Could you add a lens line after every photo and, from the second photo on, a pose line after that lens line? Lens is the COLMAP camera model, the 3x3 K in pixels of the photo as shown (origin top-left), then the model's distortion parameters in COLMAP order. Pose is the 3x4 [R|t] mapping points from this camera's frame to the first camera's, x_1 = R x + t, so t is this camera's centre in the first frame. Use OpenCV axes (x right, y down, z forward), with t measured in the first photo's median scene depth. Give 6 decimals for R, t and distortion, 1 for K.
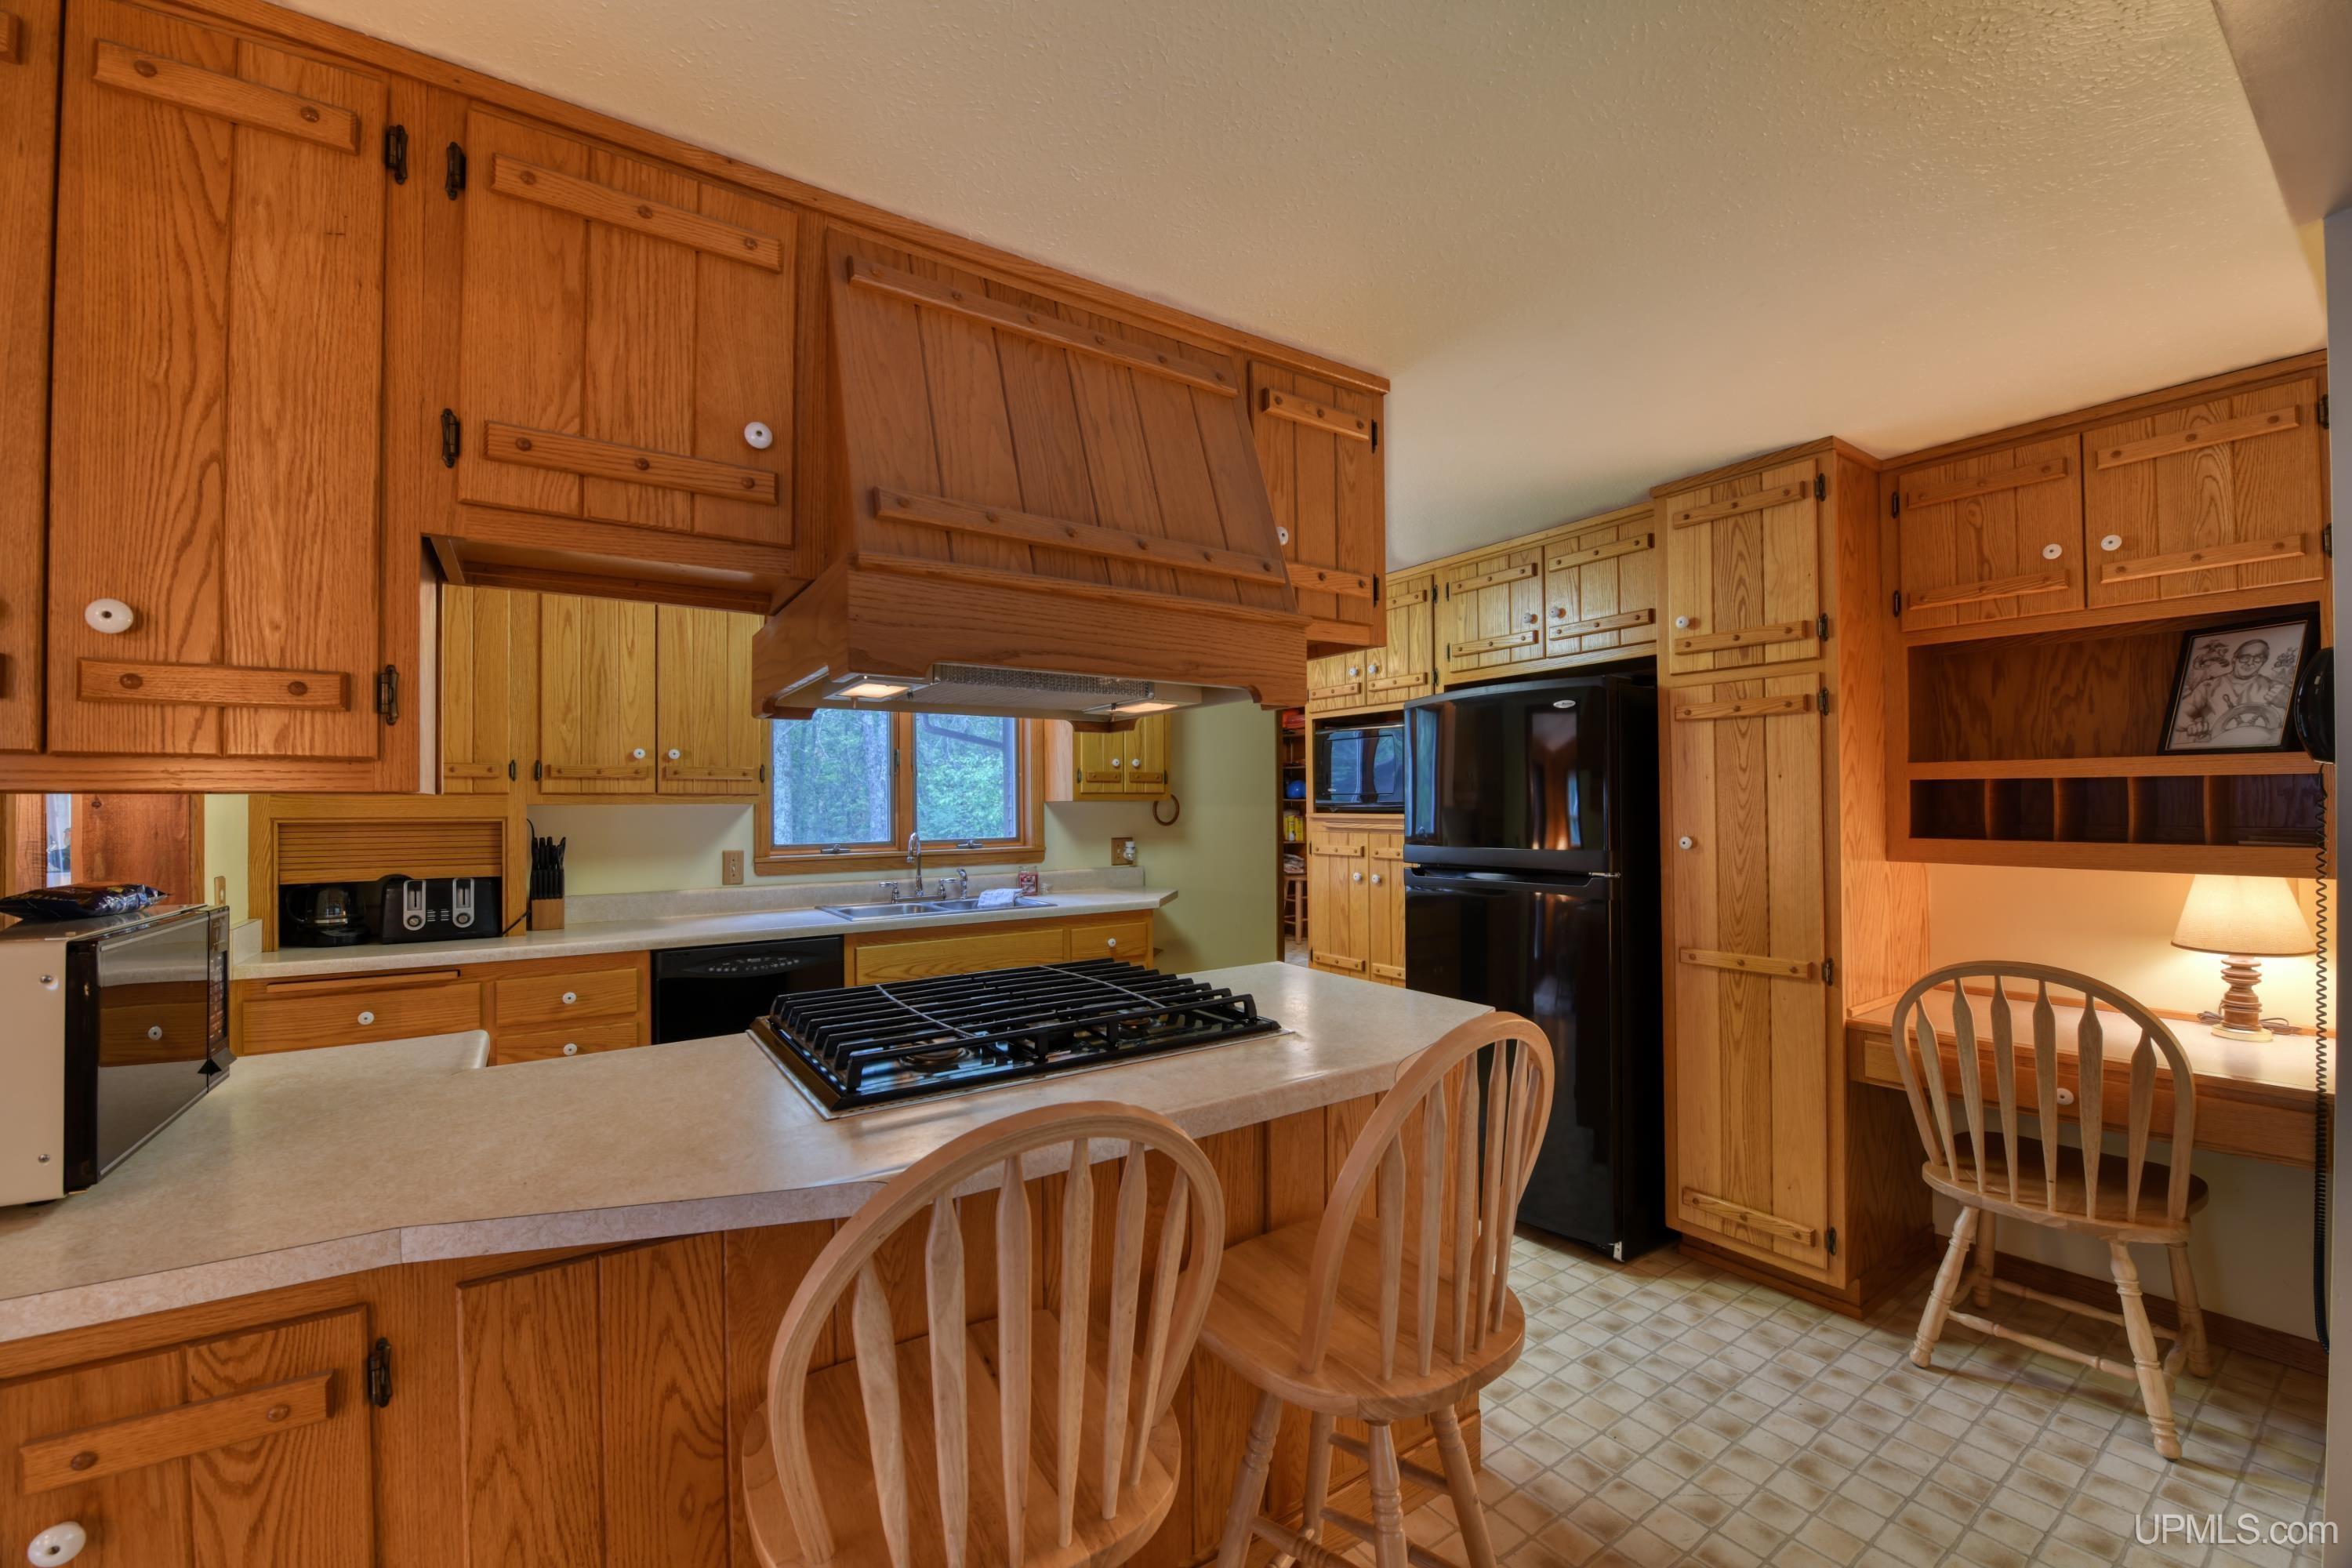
lens RADIAL K [[950.0, 0, 1165.2], [0, 950.0, 793.0], [0, 0, 1]] dist [-0.016381, -0.000202]
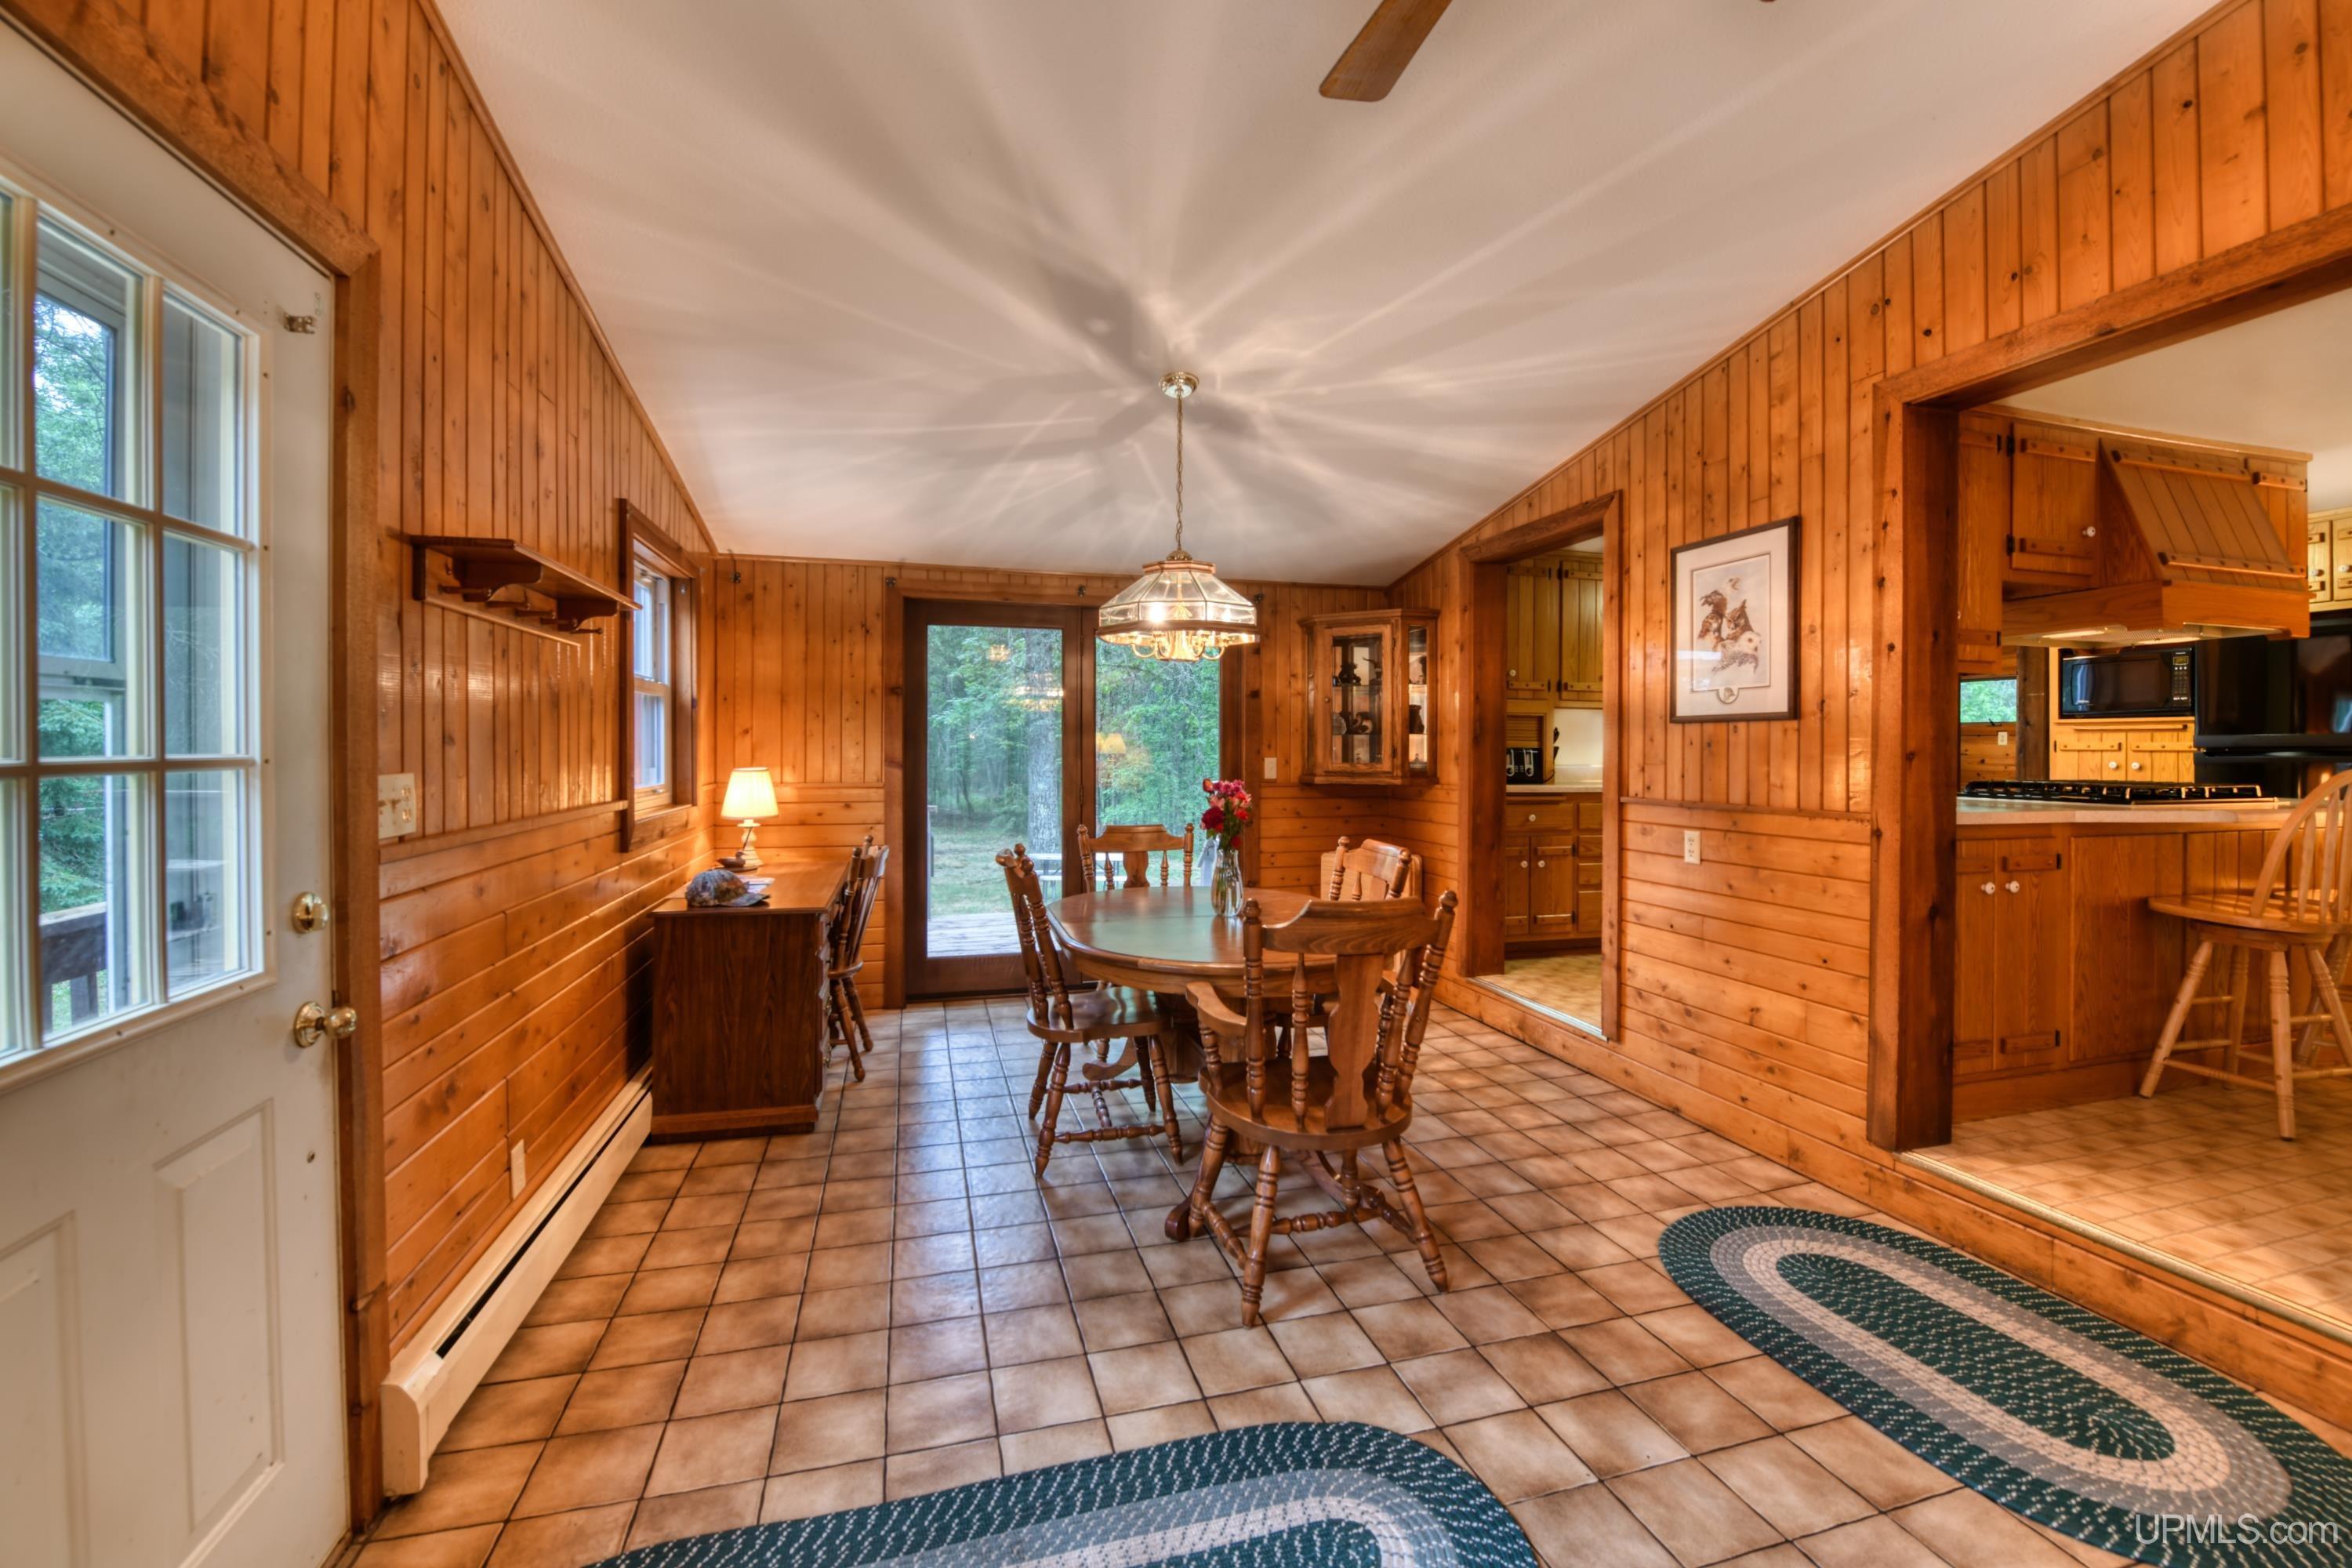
lens RADIAL K [[950.0, 0, 1175.9], [0, 950.0, 747.1], [0, 0, 1]] dist [-0.016381, -0.000202]
pose [[0.948062, 0.013034, -0.317818, -0.812757], [-0.008584, 0.999845, 0.015397, 0.067924], [0.317969, -0.011869, 0.948027, -0.868338]]
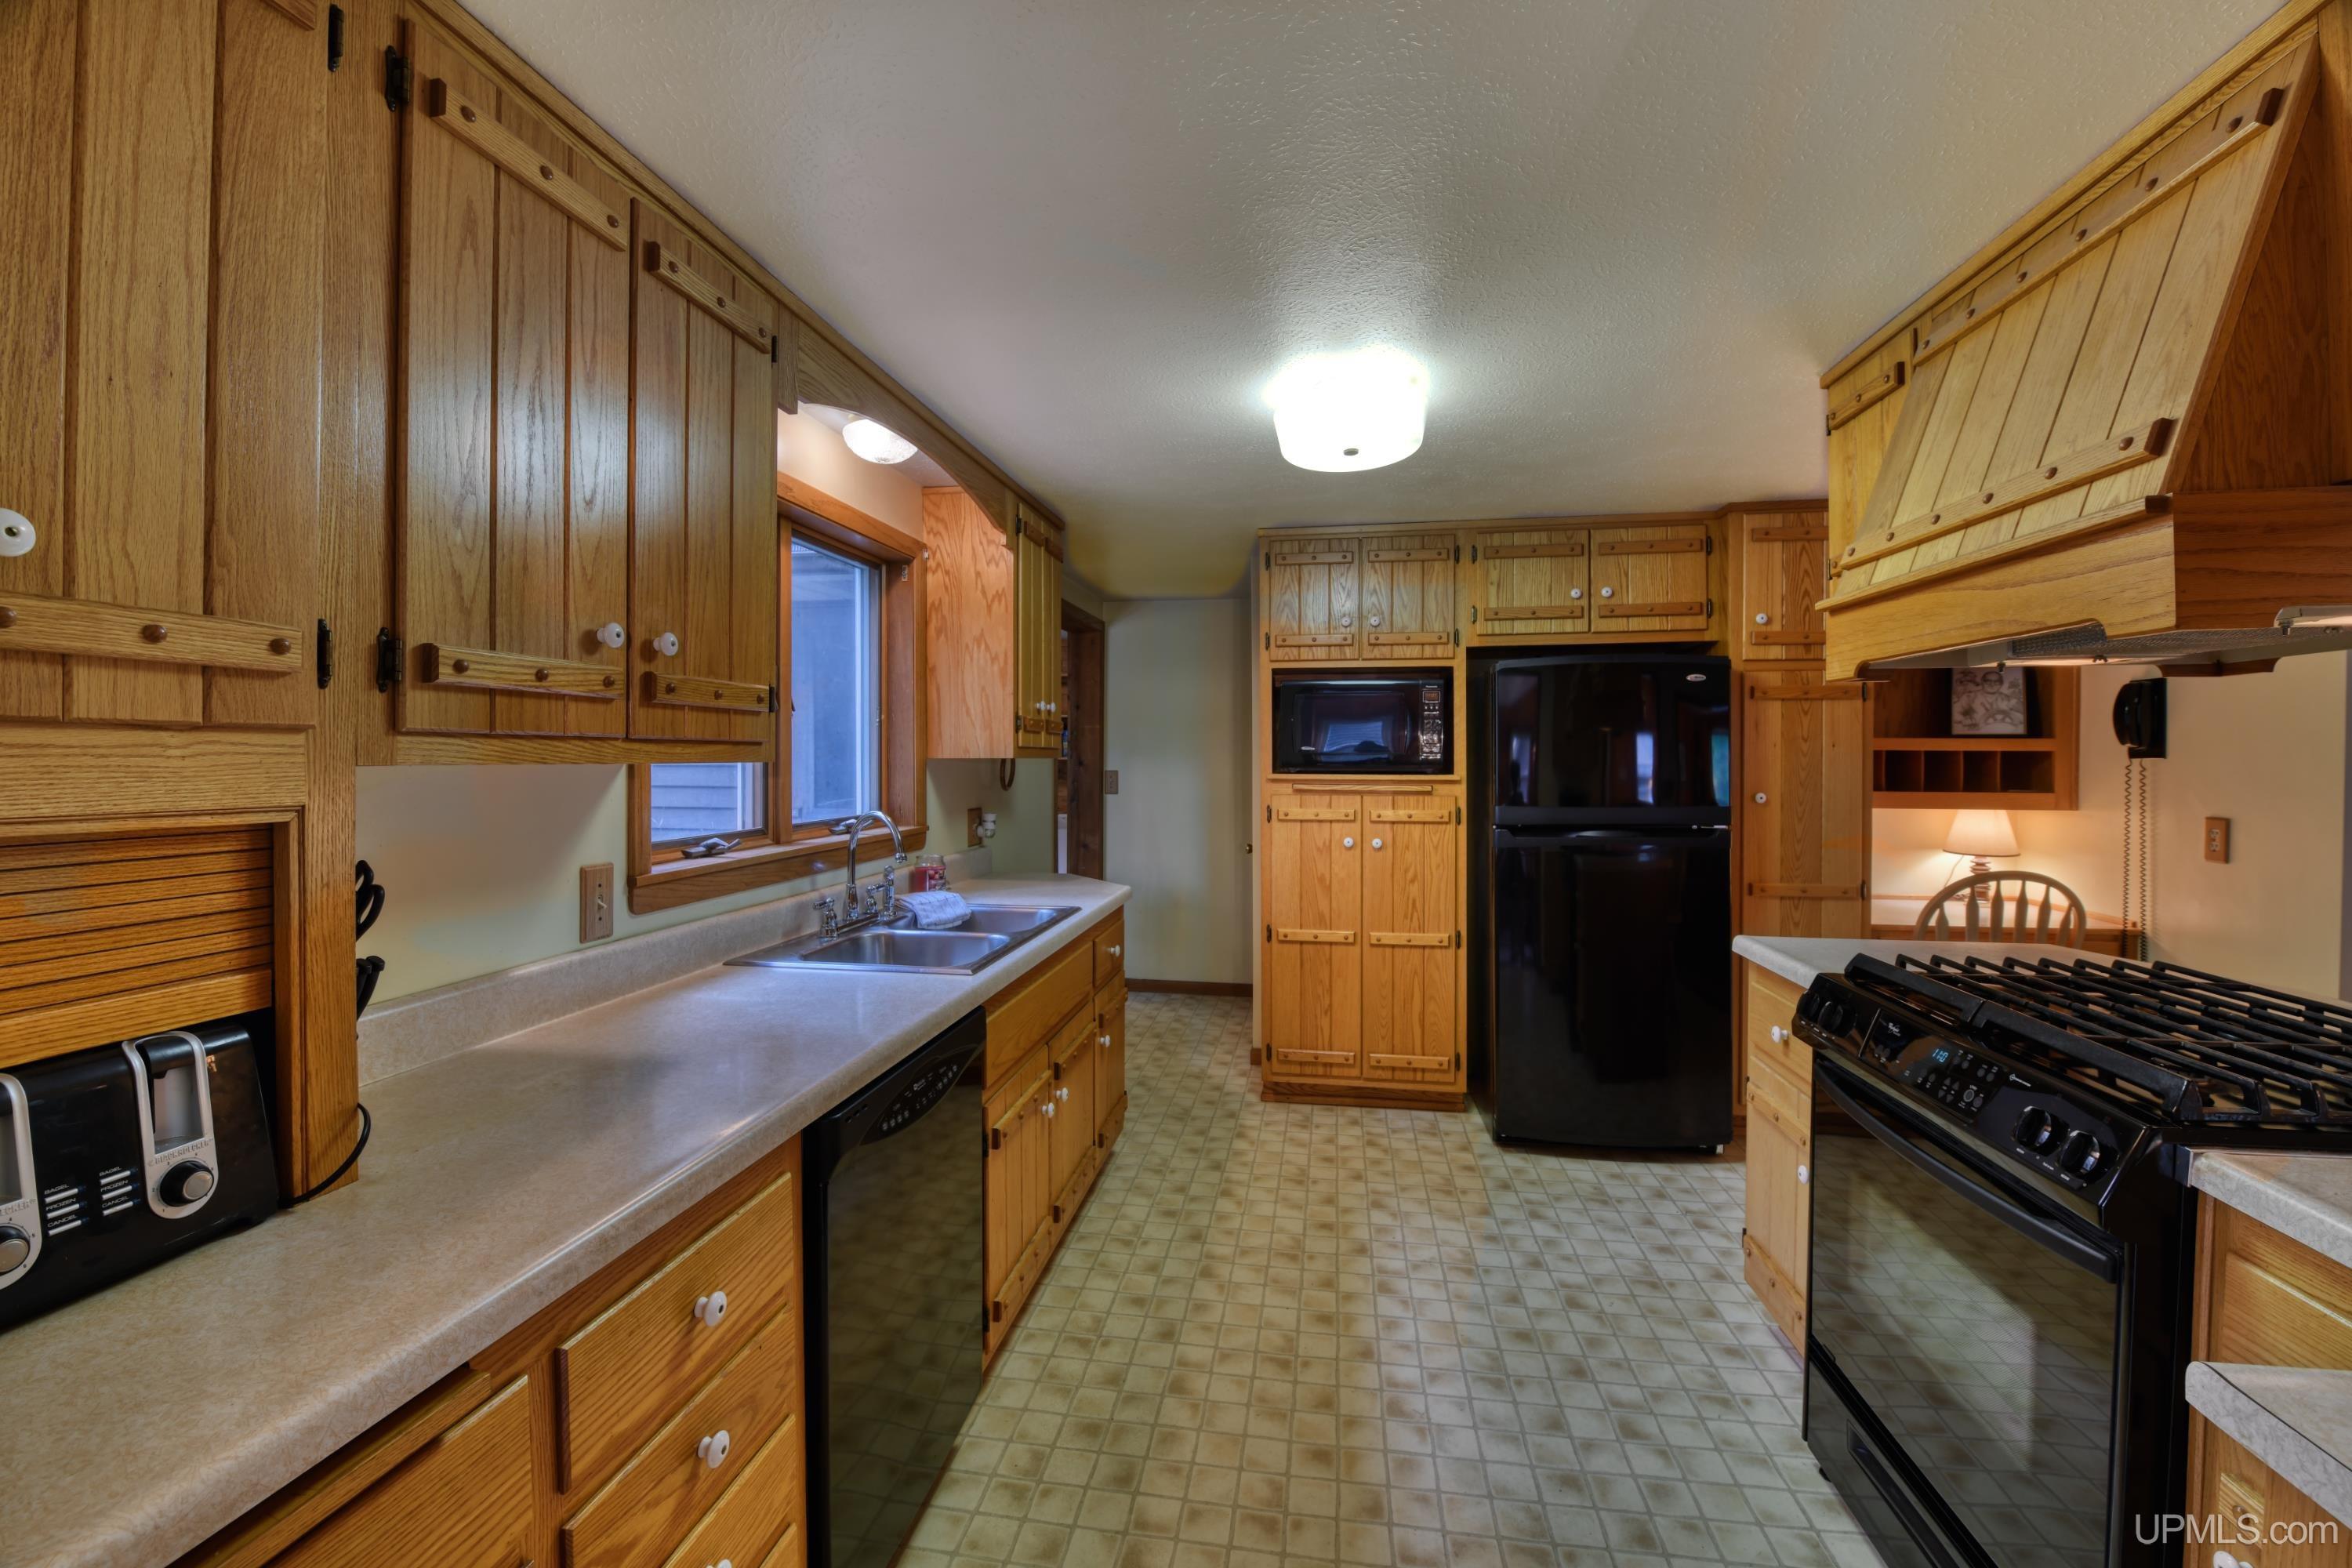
lens RADIAL K [[950.0, 0, 1179.8], [0, 950.0, 760.7], [0, 0, 1]] dist [-0.016381, -0.000202]
pose [[0.687947, 0.004595, 0.725746, -0.746502], [-0.013253, 0.999893, 0.006233, 0.005300], [-0.725640, -0.013907, 0.687934, 0.609555]]
